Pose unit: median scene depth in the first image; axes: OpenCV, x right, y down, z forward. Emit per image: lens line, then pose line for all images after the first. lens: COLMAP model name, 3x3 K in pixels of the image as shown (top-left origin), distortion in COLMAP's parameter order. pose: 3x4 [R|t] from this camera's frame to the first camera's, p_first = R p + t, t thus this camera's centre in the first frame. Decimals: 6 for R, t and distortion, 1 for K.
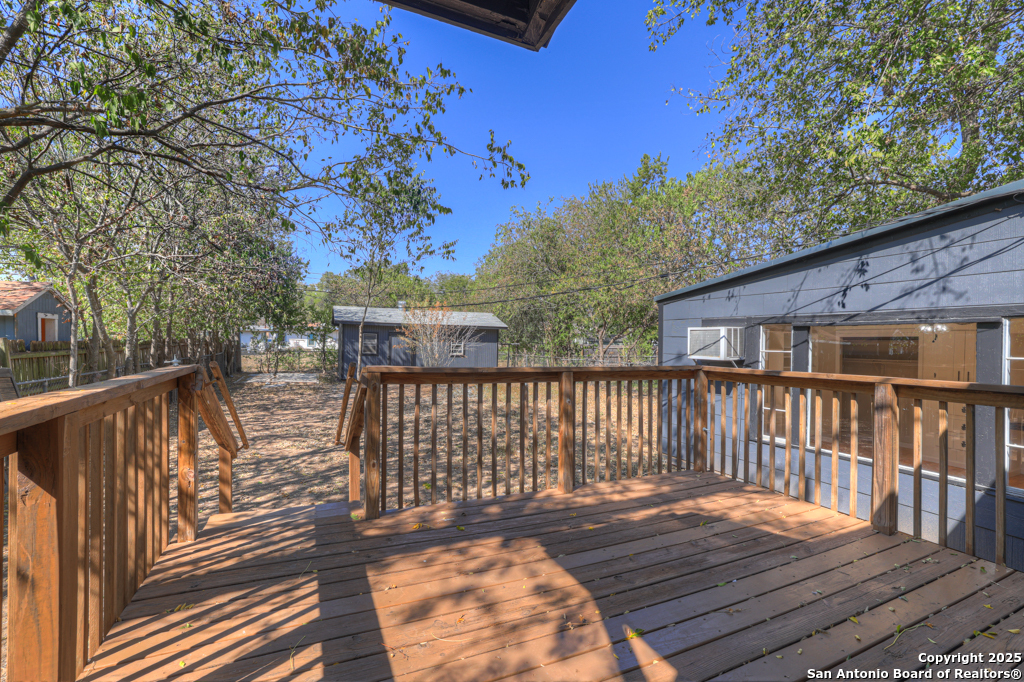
lens RADIAL K [[440.2, 0, 497.9], [0, 440.2, 345.1], [0, 0, 1]] dist [0.001865, 0.001330]
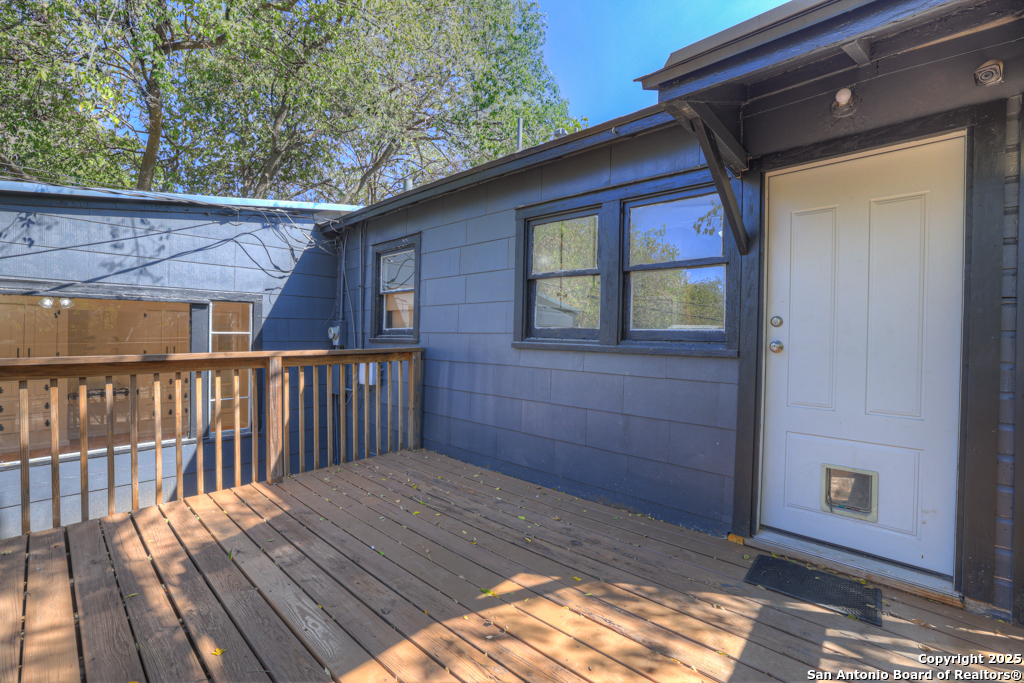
lens RADIAL K [[440.2, 0, 506.8], [0, 440.2, 337.8], [0, 0, 1]] dist [0.001865, 0.001330]
pose [[-0.368170, -0.030876, 0.929246, -0.609706], [0.000007, 0.999448, 0.033211, -0.001124], [-0.929759, 0.012234, -0.367966, 1.194946]]
